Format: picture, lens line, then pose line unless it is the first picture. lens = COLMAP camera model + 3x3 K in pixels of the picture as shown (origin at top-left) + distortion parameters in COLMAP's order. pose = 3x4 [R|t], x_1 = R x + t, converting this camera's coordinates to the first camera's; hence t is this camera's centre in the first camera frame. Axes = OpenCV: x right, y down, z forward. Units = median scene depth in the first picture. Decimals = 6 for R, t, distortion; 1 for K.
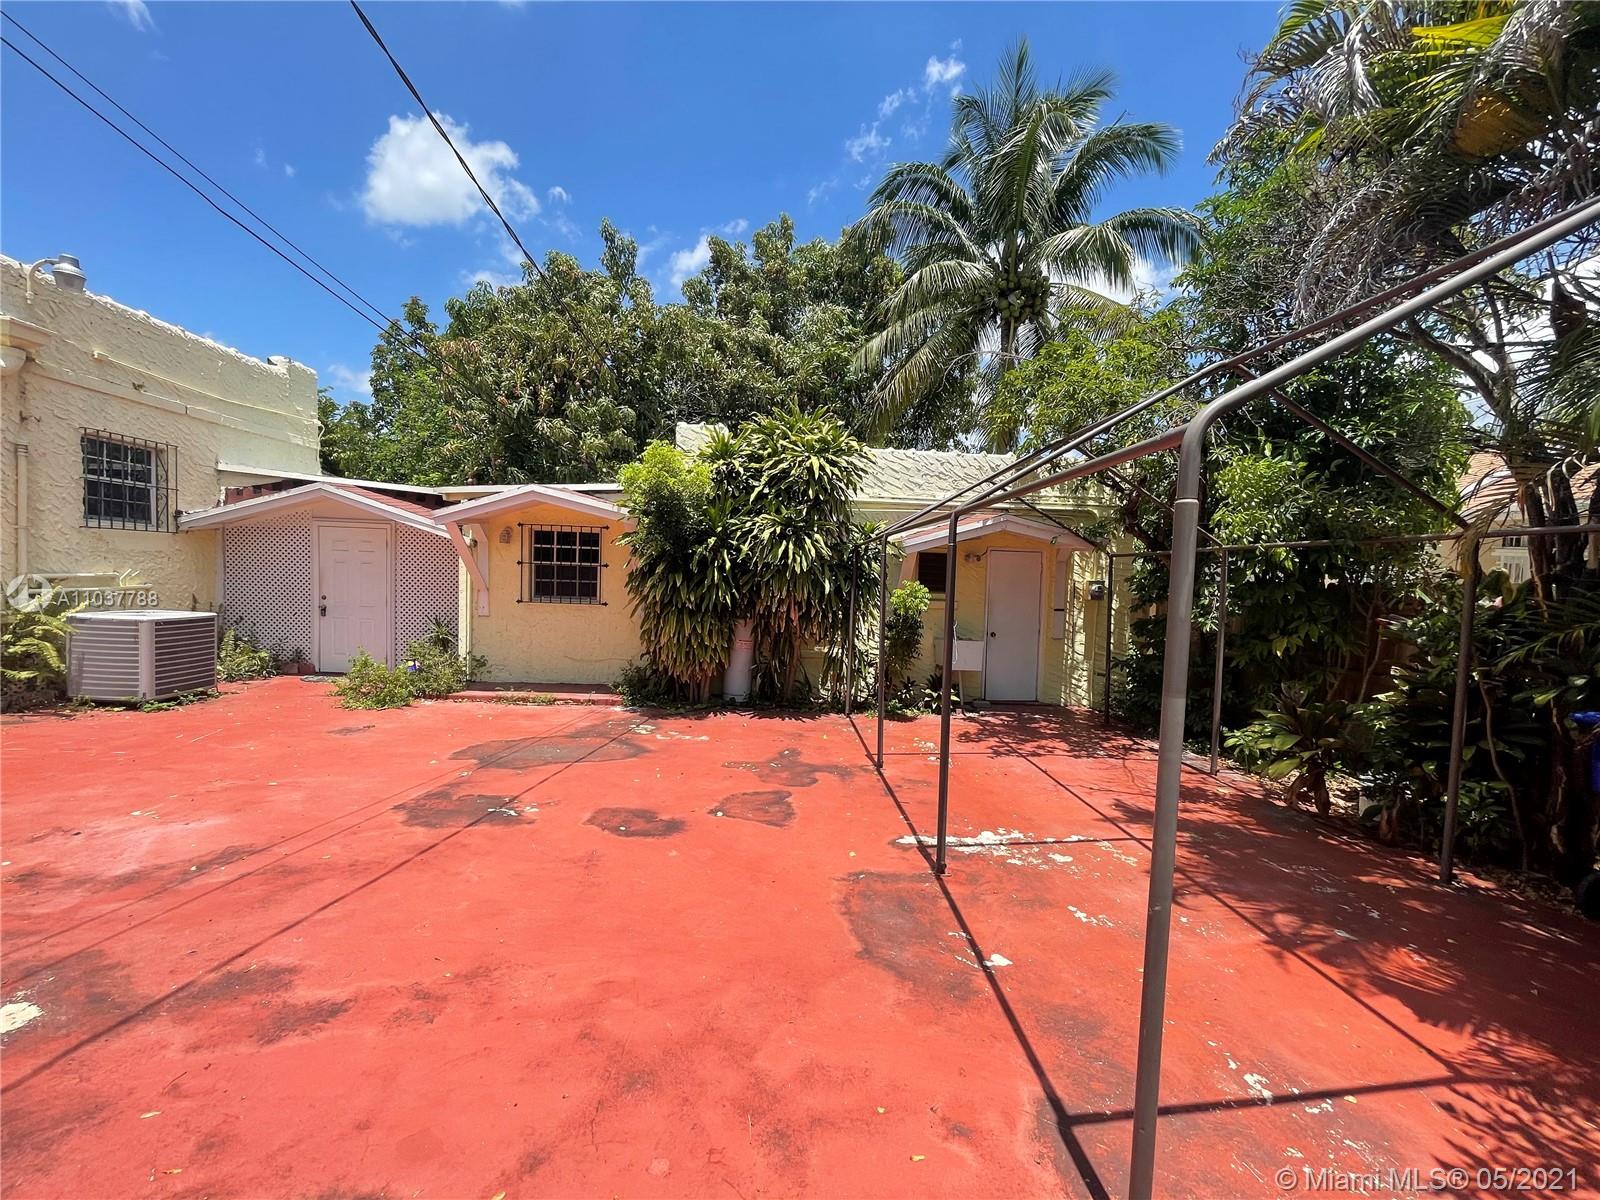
lens RADIAL K [[648.6, 0, 797.4], [0, 648.6, 608.5], [0, 0, 1]] dist [0.003188, -0.001313]
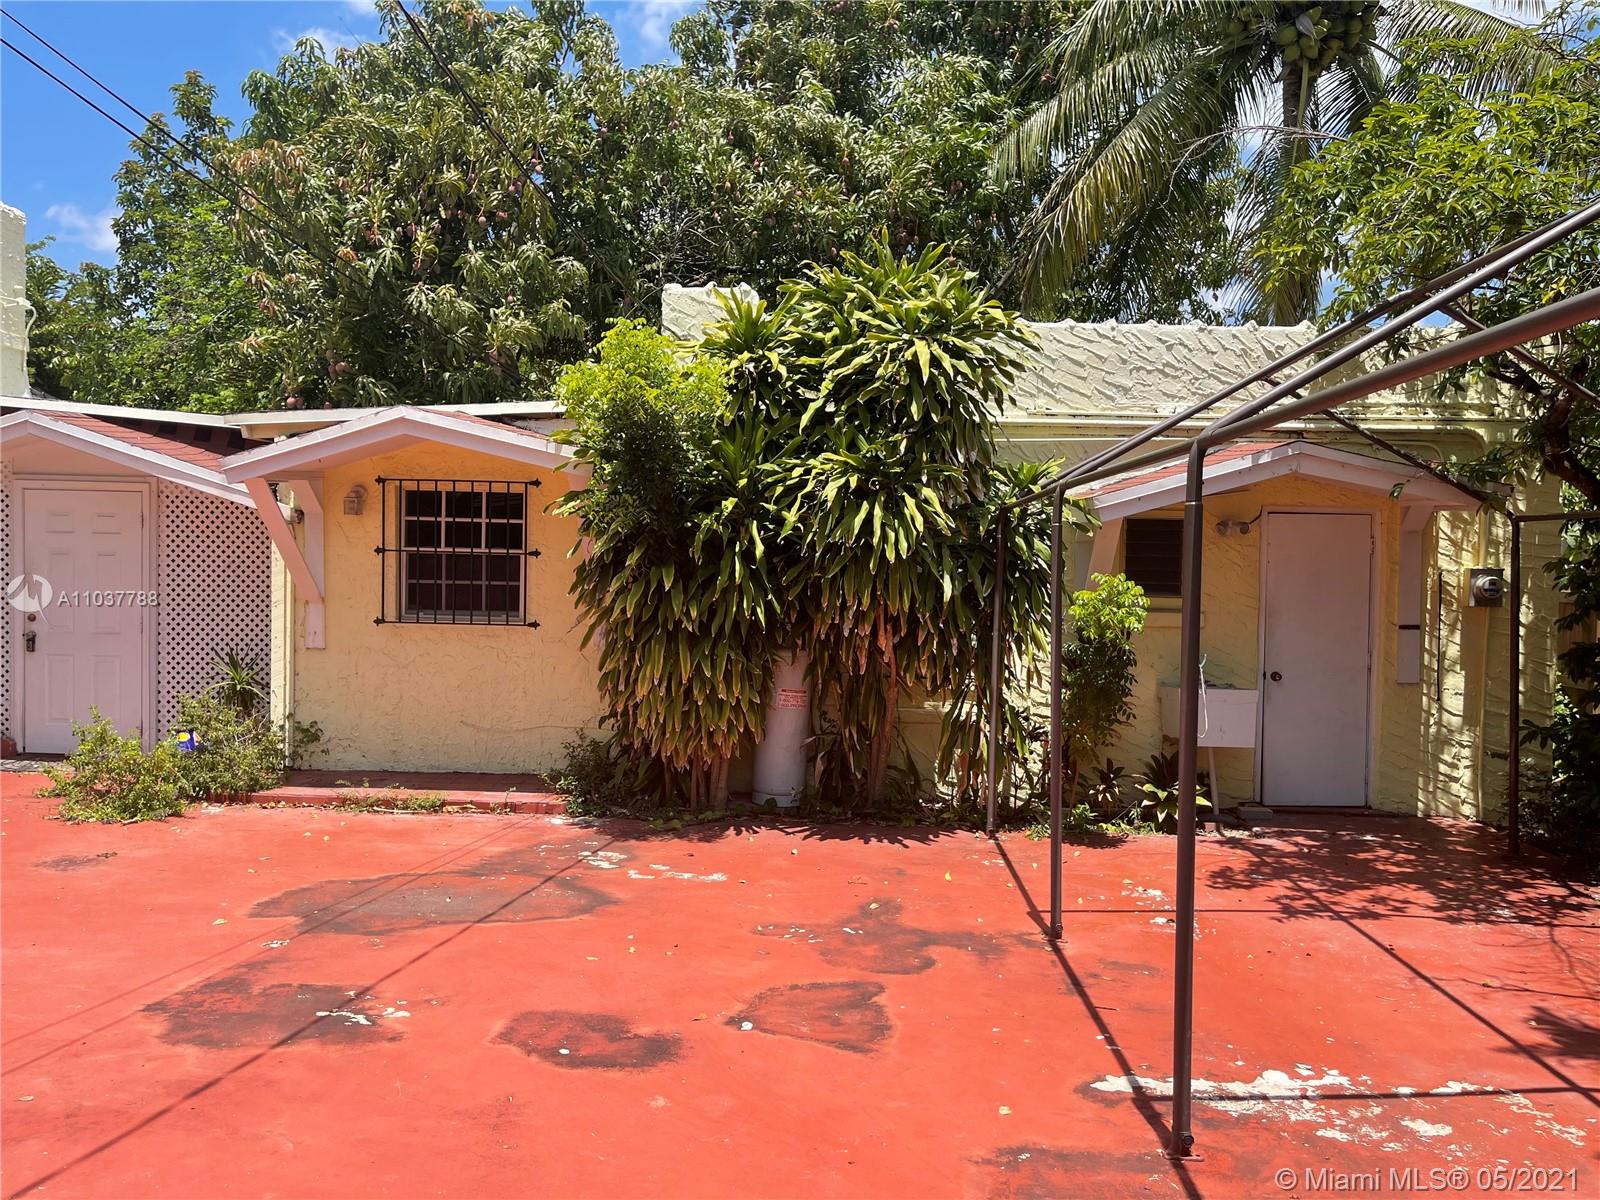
lens RADIAL K [[1212.5, 0, 799.6], [0, 1212.5, 604.4], [0, 0, 1]] dist [0.063376, -0.078934]
pose [[0.997042, -0.011414, -0.076002, 0.000759], [0.009952, 0.999759, -0.019592, -0.001888], [0.076207, 0.018778, 0.996915, 0.010132]]
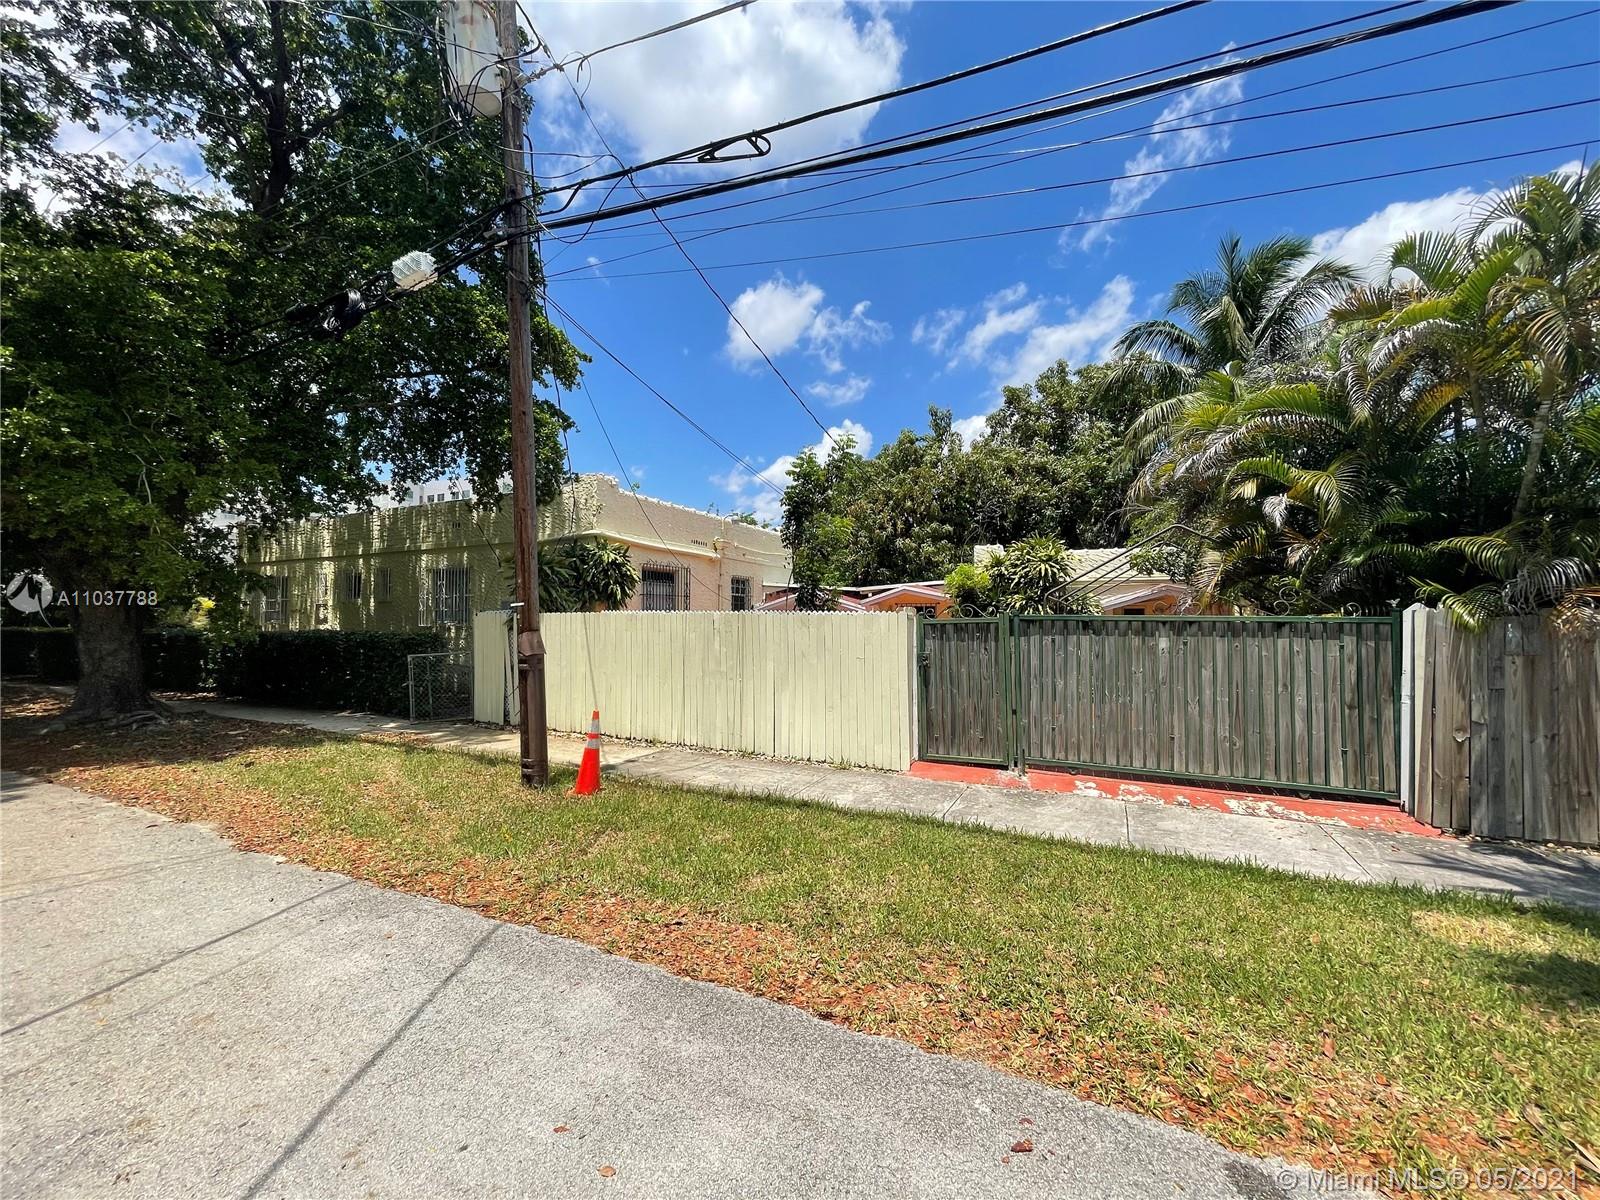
lens RADIAL K [[648.6, 0, 797.2], [0, 648.6, 606.9], [0, 0, 1]] dist [0.003188, -0.001313]
pose [[0.881049, -0.045665, -0.470816, 0.282089], [0.003202, 0.995882, -0.090600, 0.068948], [0.473015, 0.078315, 0.877567, -1.036816]]
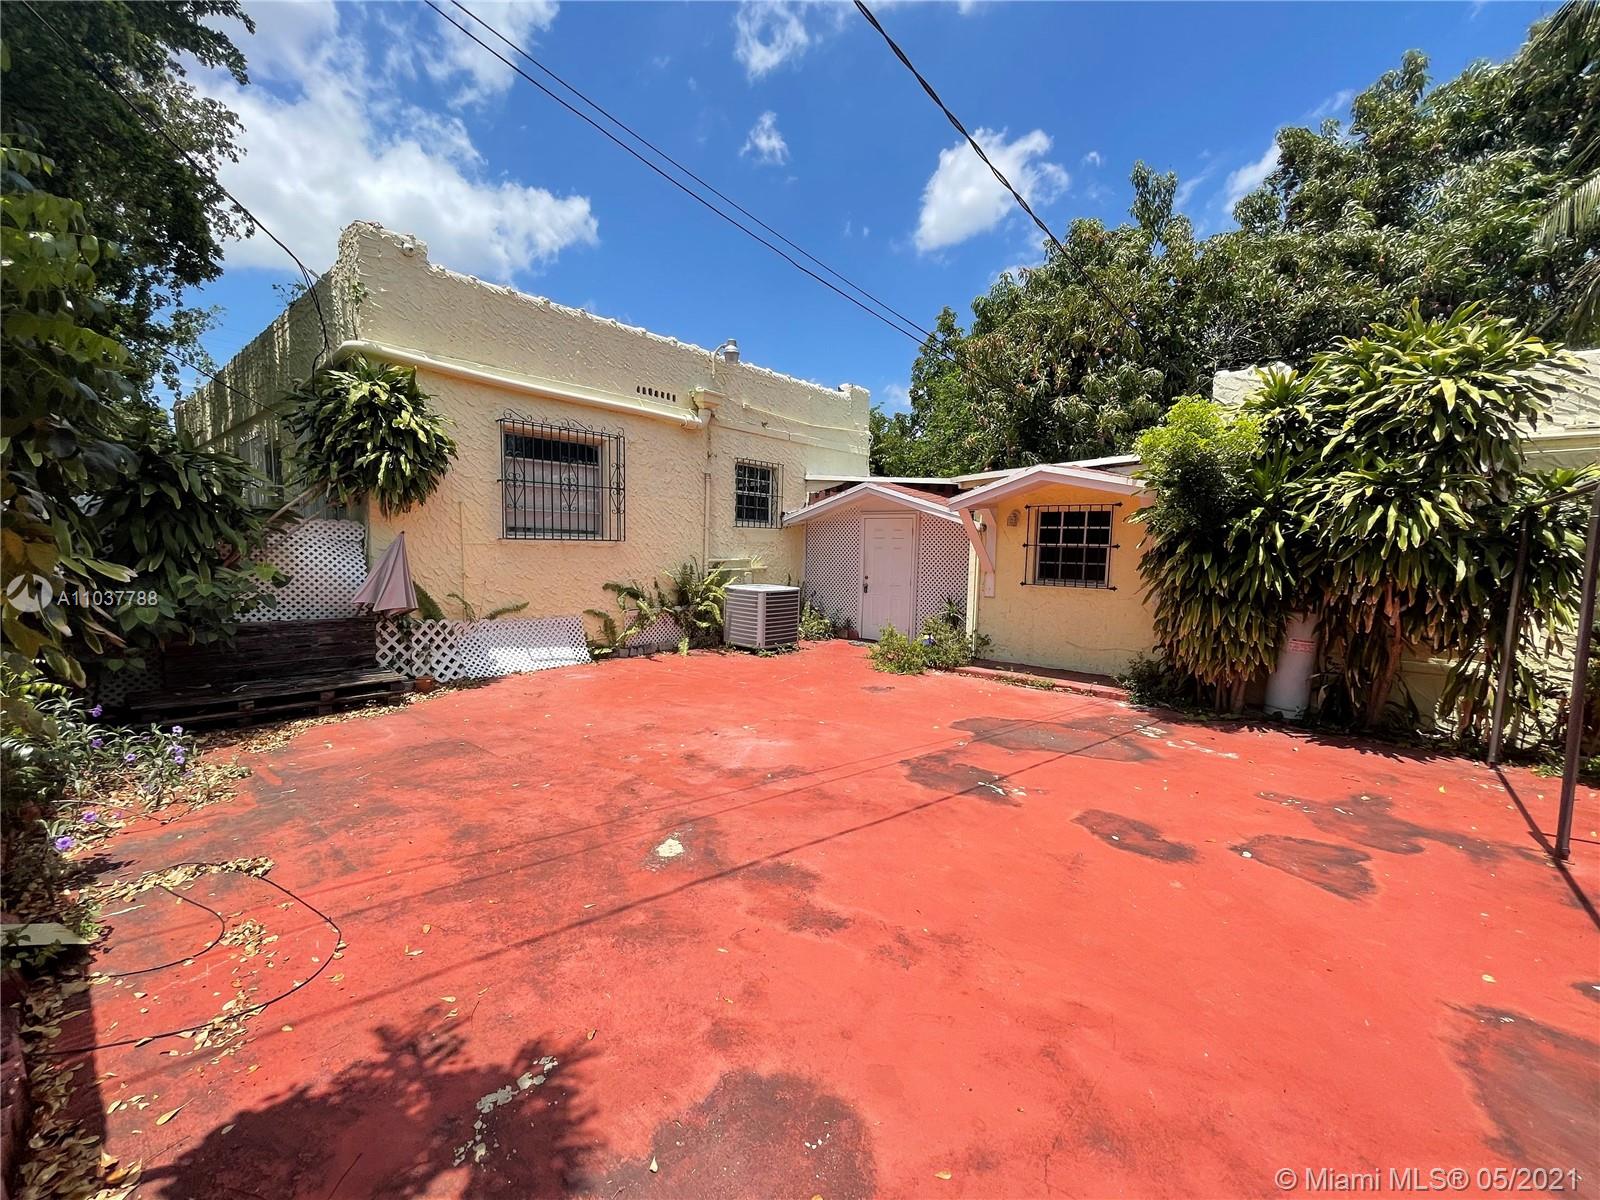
lens RADIAL K [[648.6, 0, 797.9], [0, 648.6, 608.7], [0, 0, 1]] dist [0.003188, -0.001313]
pose [[0.732132, 0.046203, -0.679594, 0.001994], [-0.030791, 0.998922, 0.034741, 0.003810], [0.680466, -0.004510, 0.732765, 0.029957]]
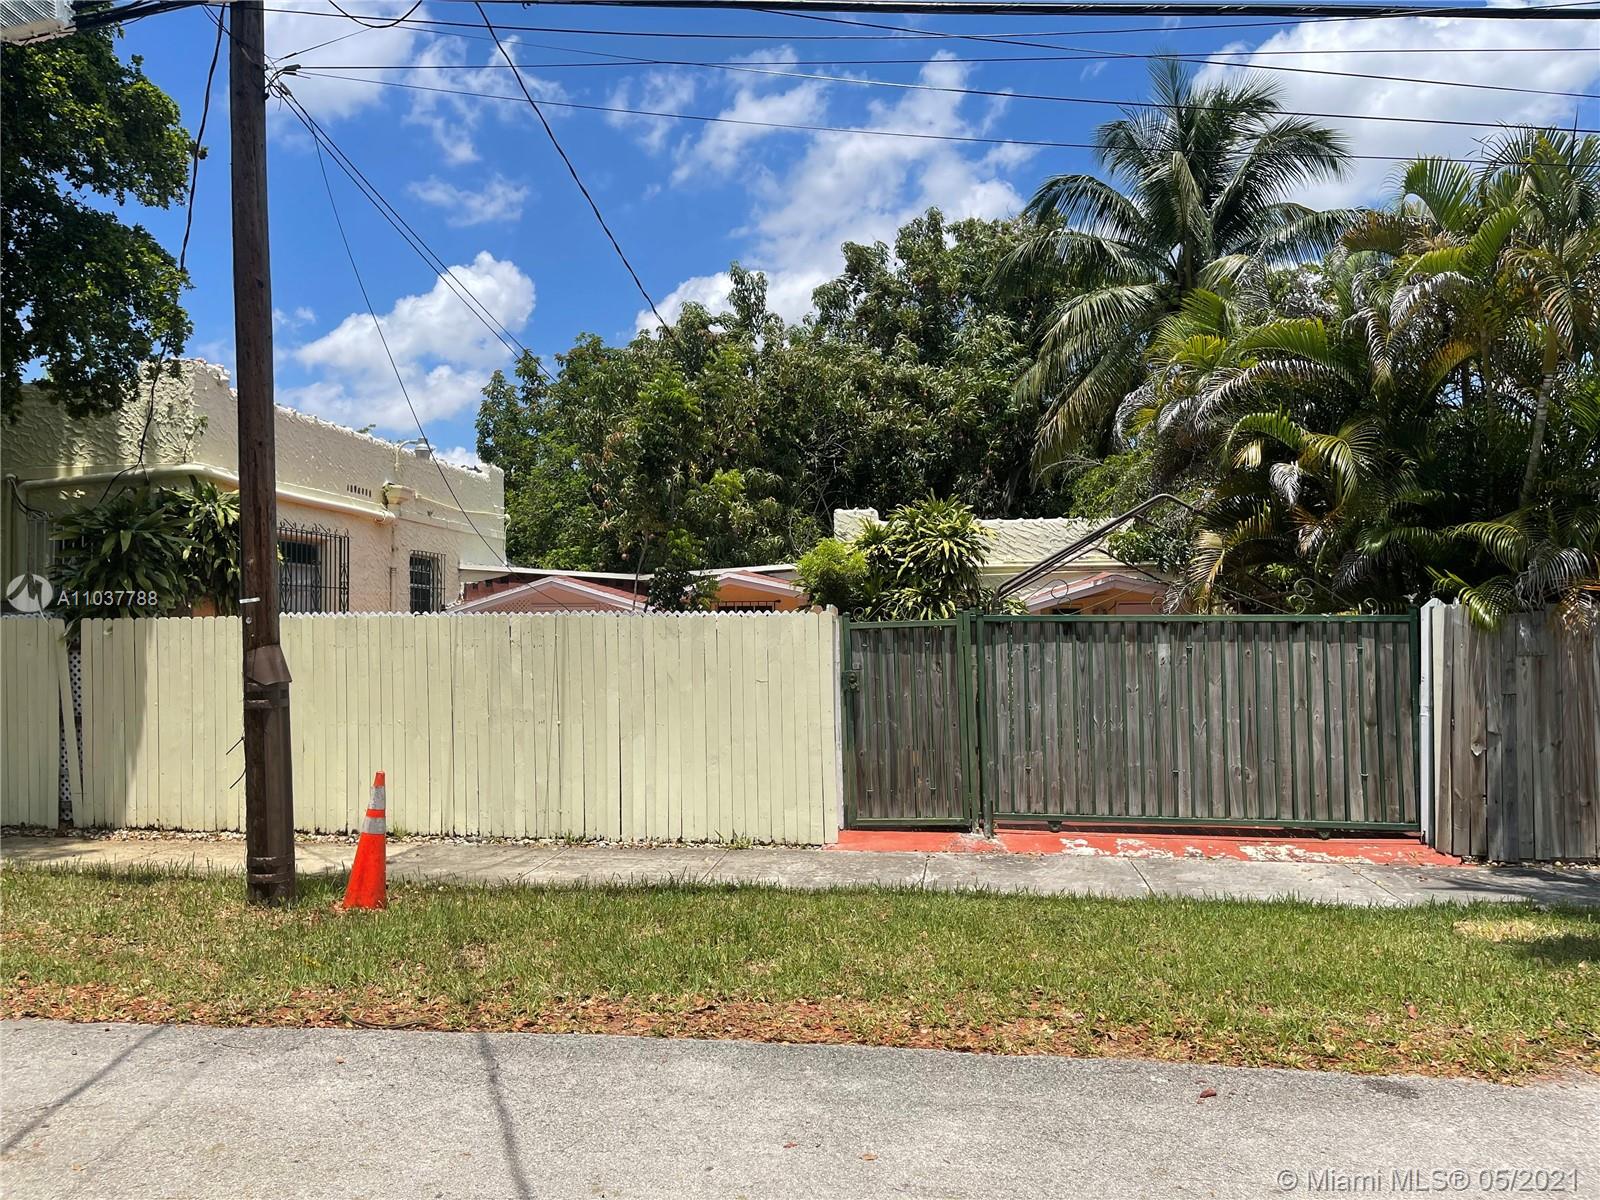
lens RADIAL K [[1212.5, 0, 798.6], [0, 1212.5, 599.1], [0, 0, 1]] dist [0.063376, -0.078934]
pose [[0.983971, -0.050072, -0.171152, 0.140728], [0.034354, 0.995017, -0.093599, 0.093046], [0.174986, 0.086219, 0.980789, -1.357151]]
